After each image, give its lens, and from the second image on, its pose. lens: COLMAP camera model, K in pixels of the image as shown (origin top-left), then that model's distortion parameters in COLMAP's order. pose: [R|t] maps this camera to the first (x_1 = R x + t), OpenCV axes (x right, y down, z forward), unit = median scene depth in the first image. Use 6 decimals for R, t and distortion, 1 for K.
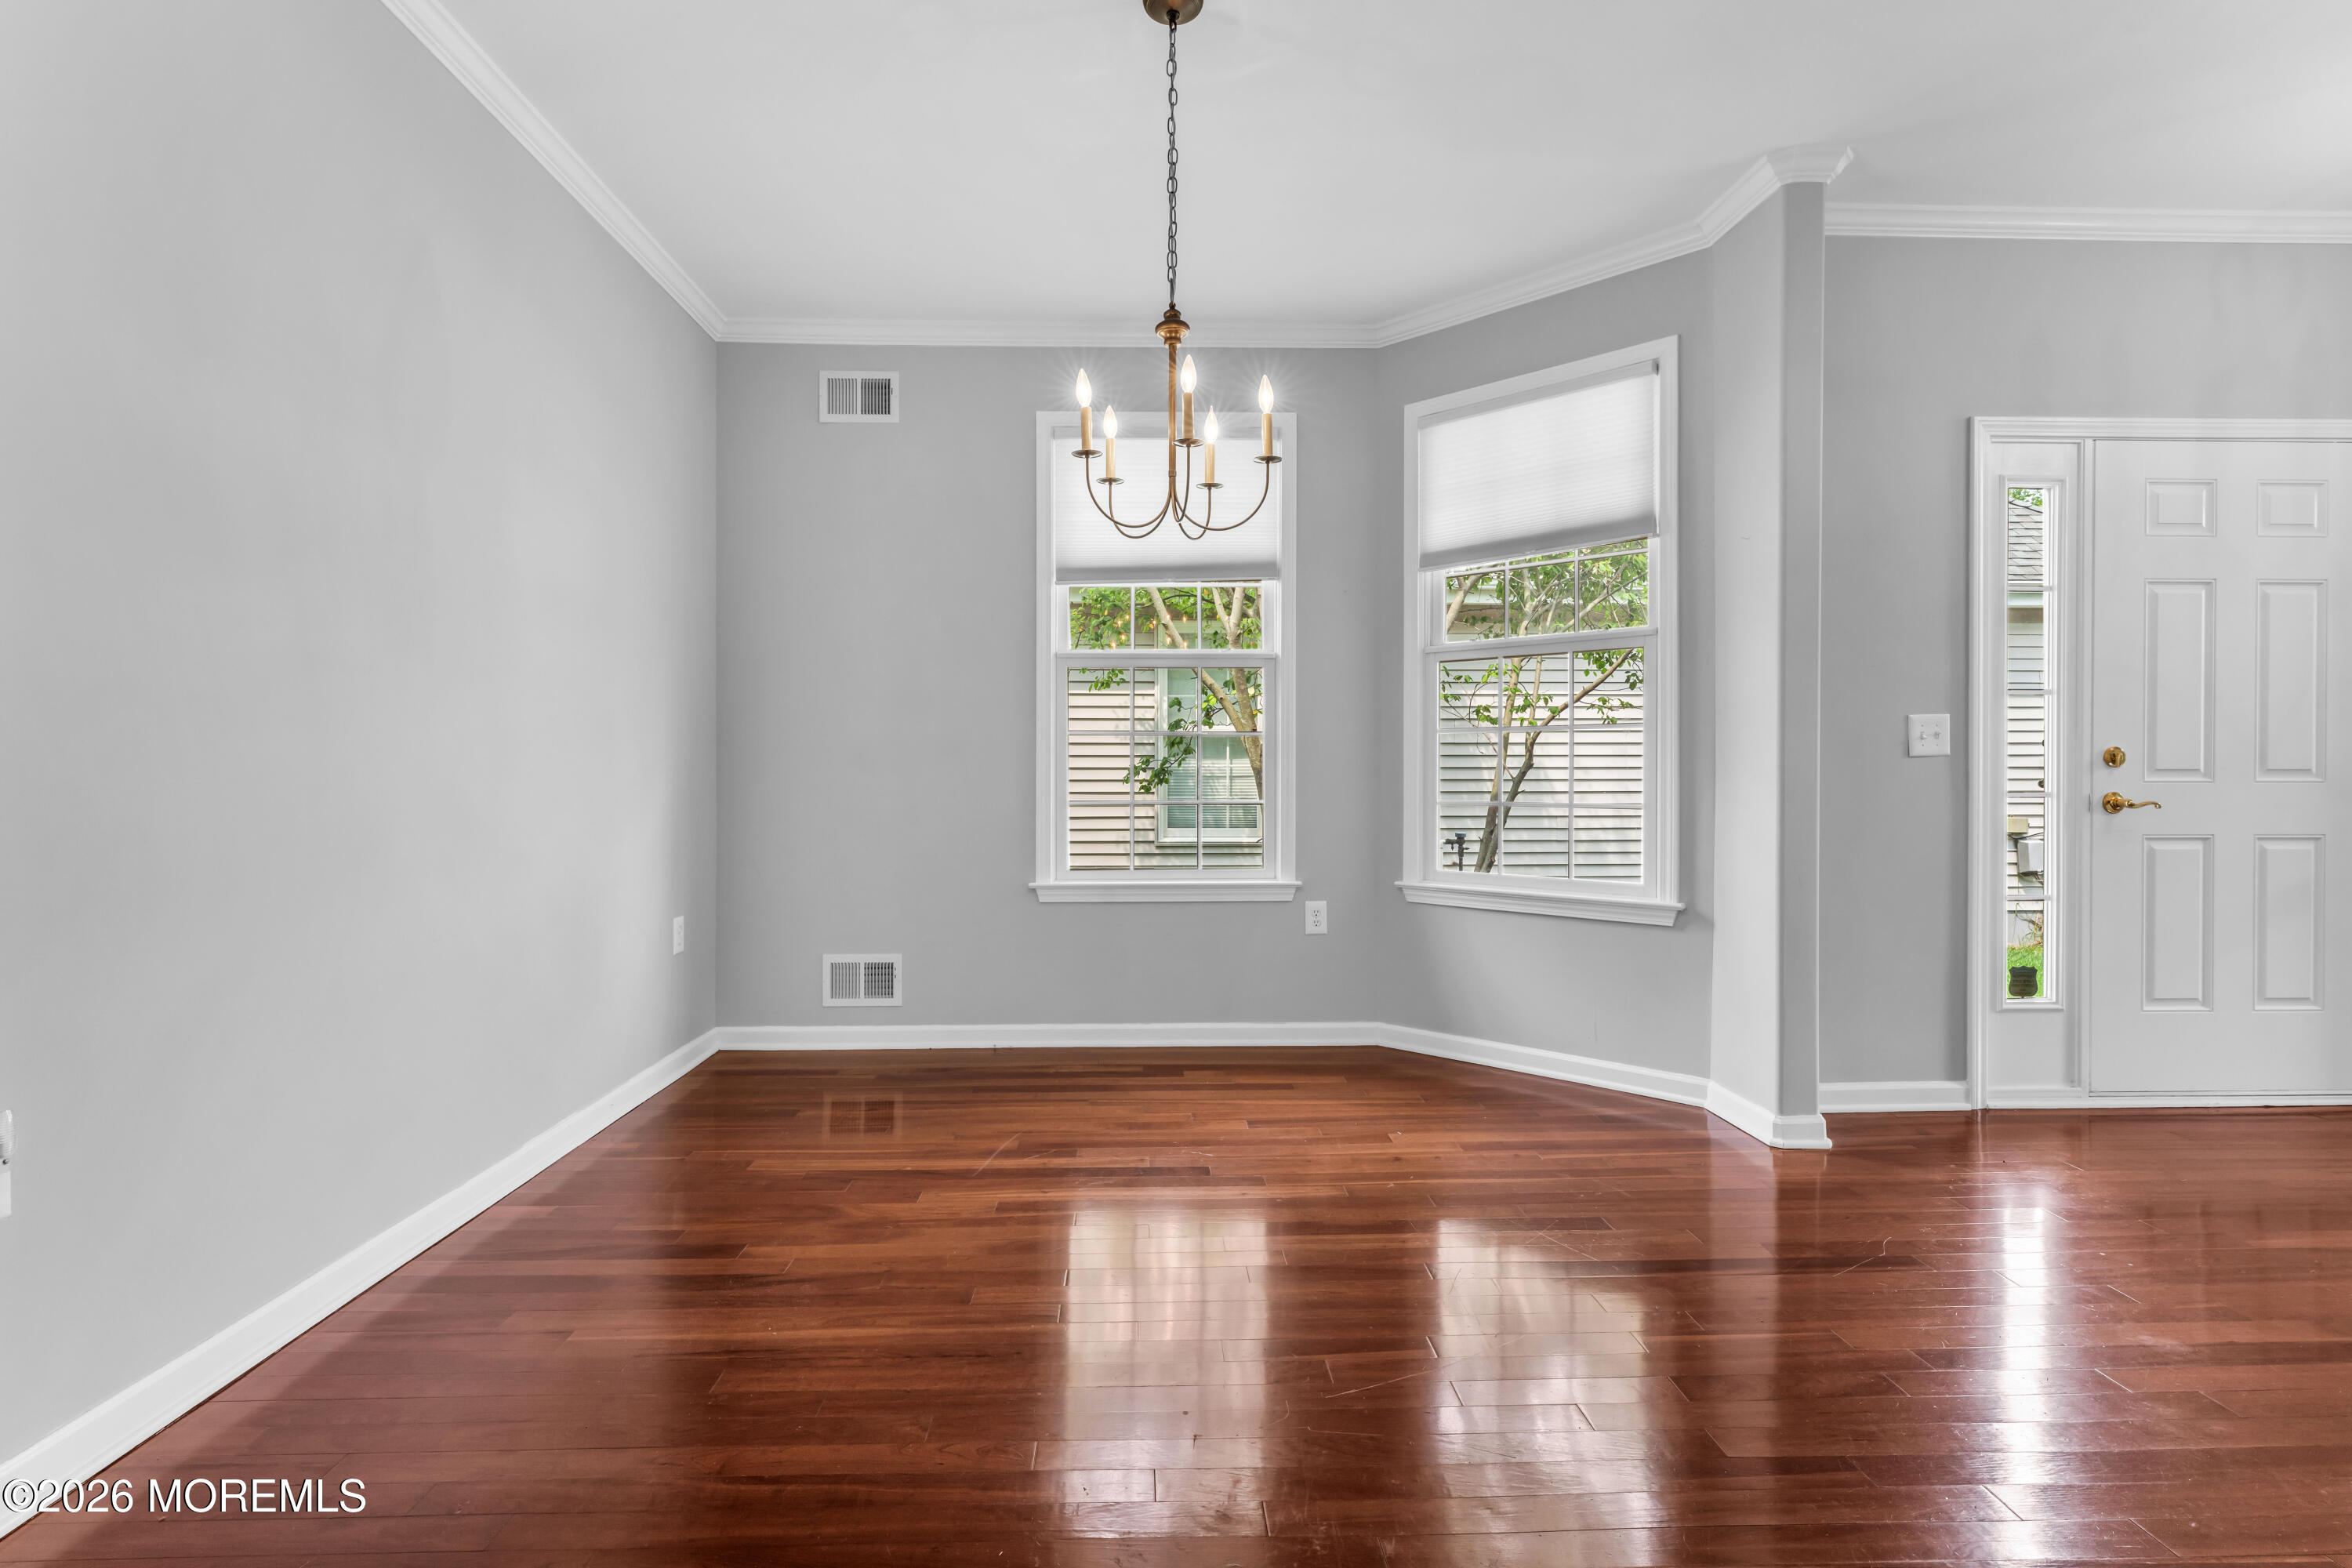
lens RADIAL K [[1113.6, 0, 1174.7], [0, 1113.6, 785.6], [0, 0, 1]] dist [-0.001687, 0.000685]
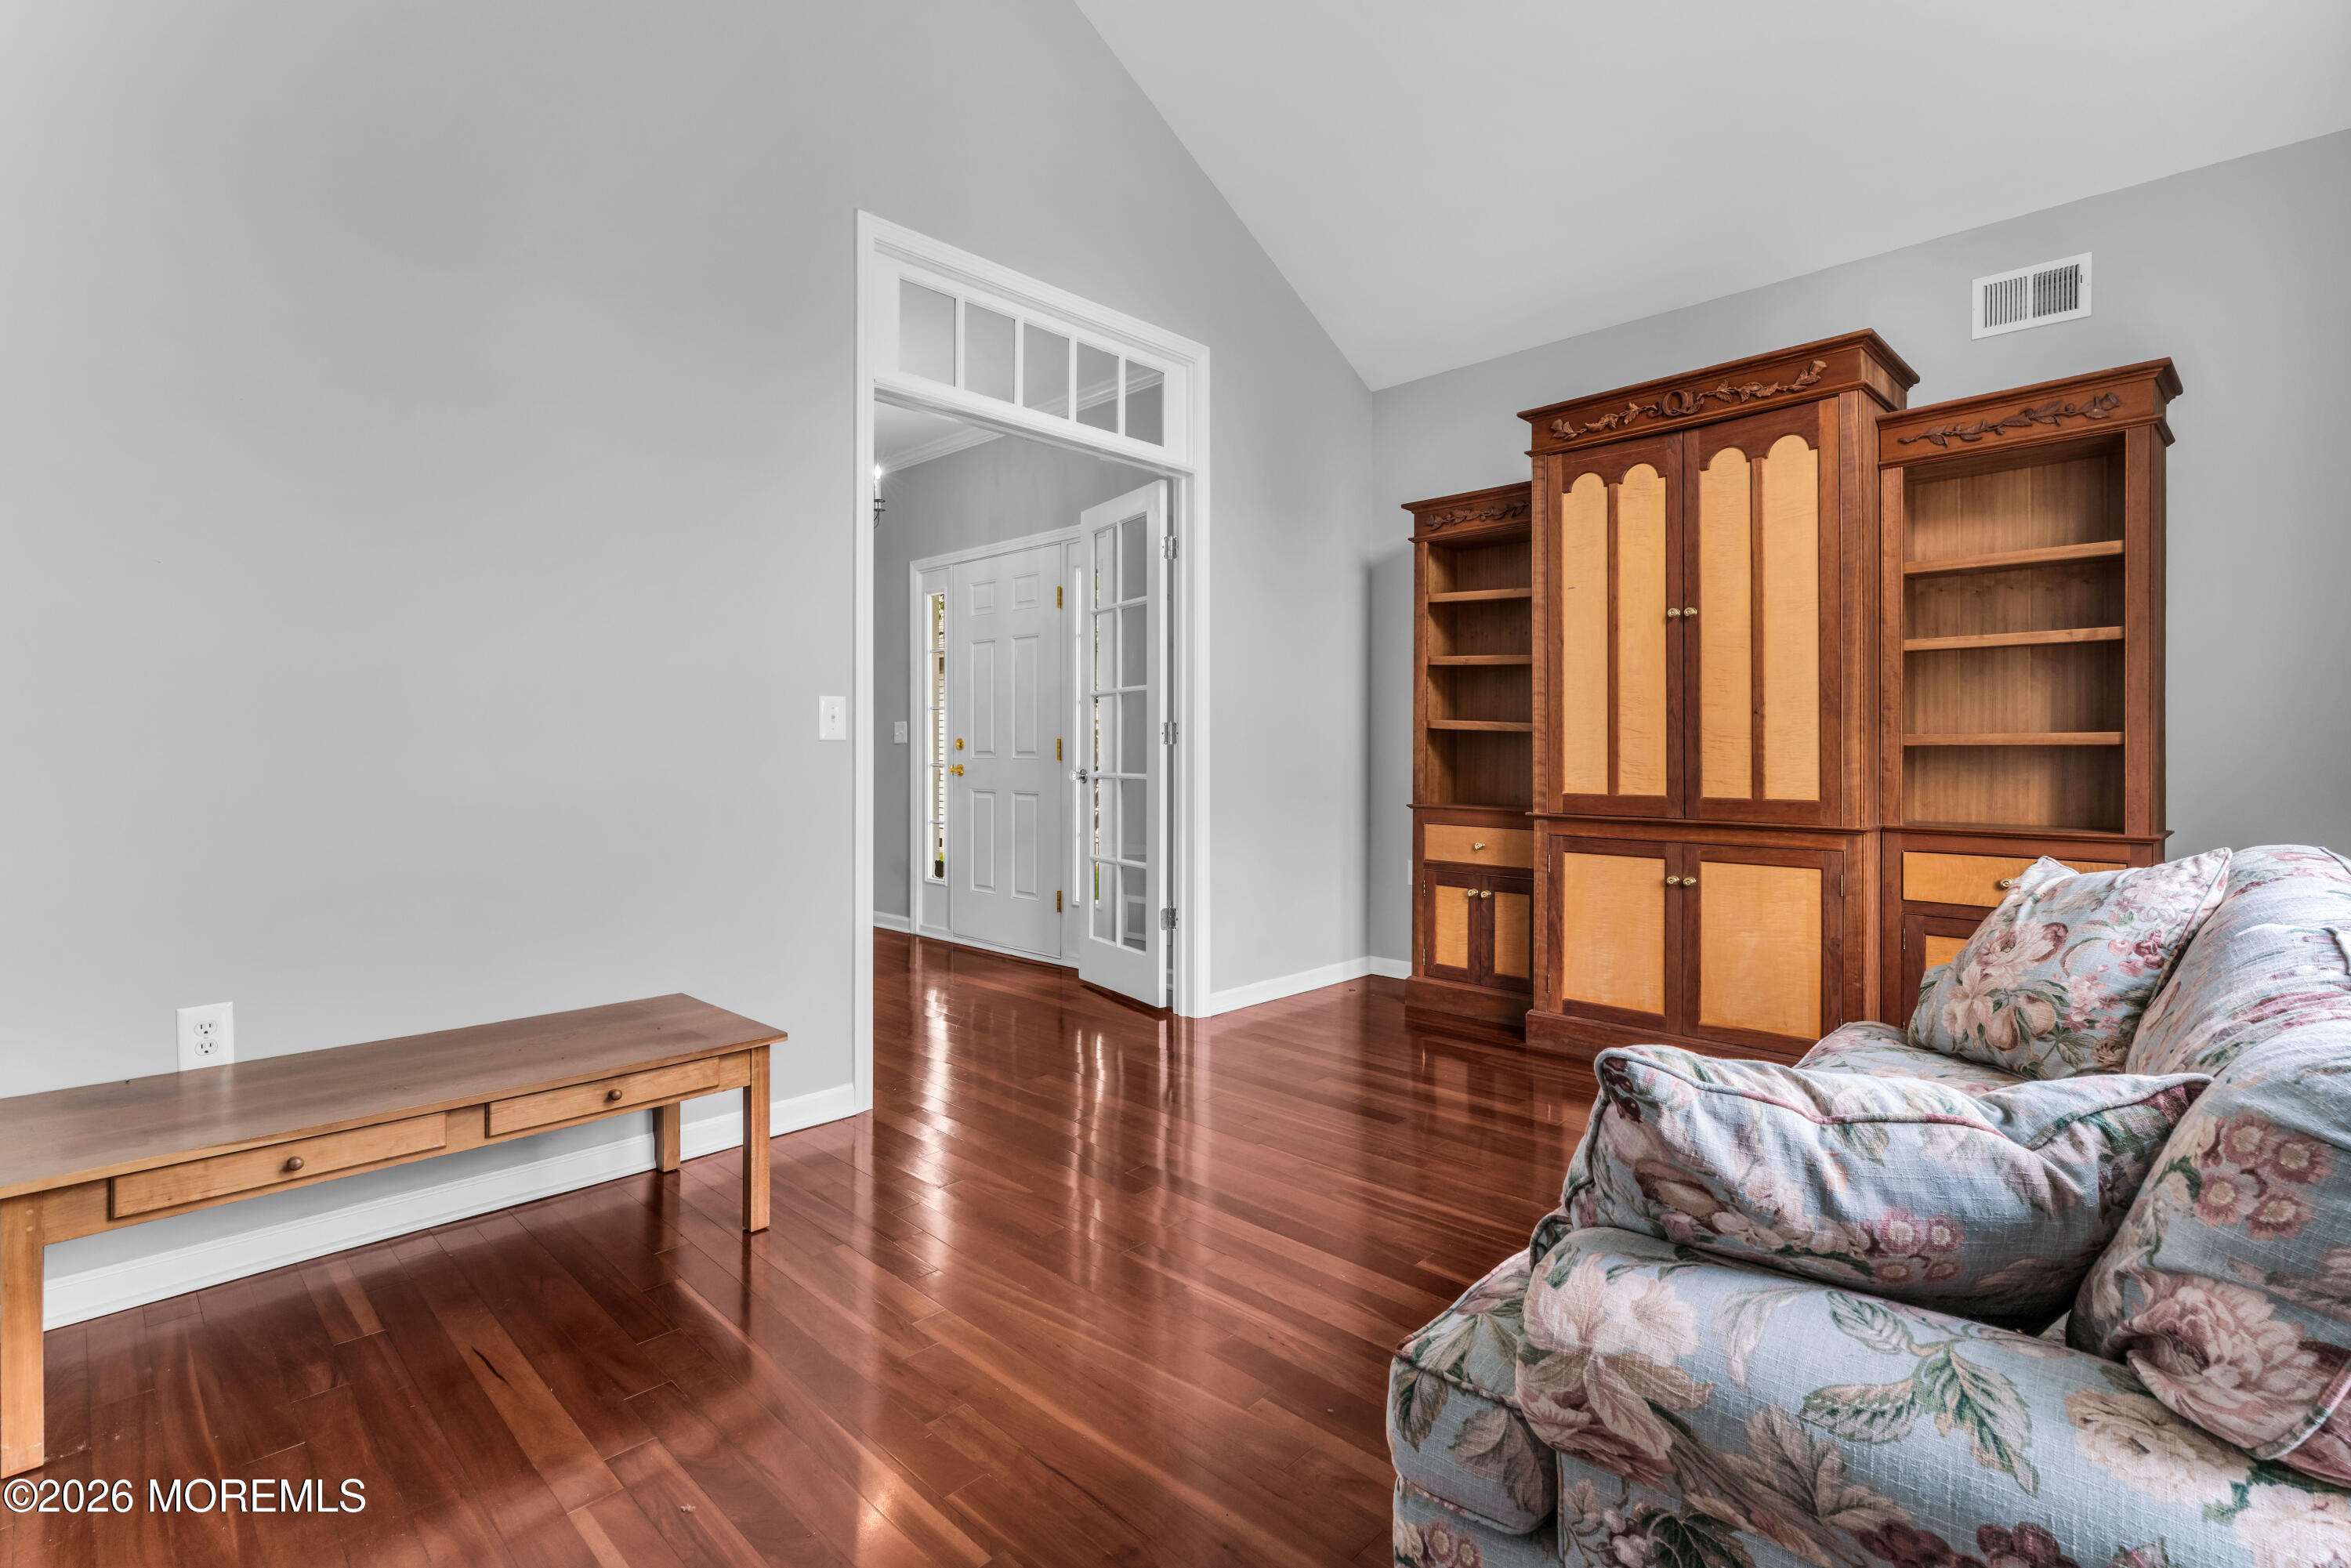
lens RADIAL K [[1127.4, 0, 1172.8], [0, 1127.4, 749.2], [0, 0, 1]] dist [-0.002980, -0.000693]
pose [[0.678723, 0.001897, -0.734392, 2.538442], [-0.008906, 0.999944, -0.005649, -0.011602], [0.734341, 0.010375, 0.678702, 0.041843]]
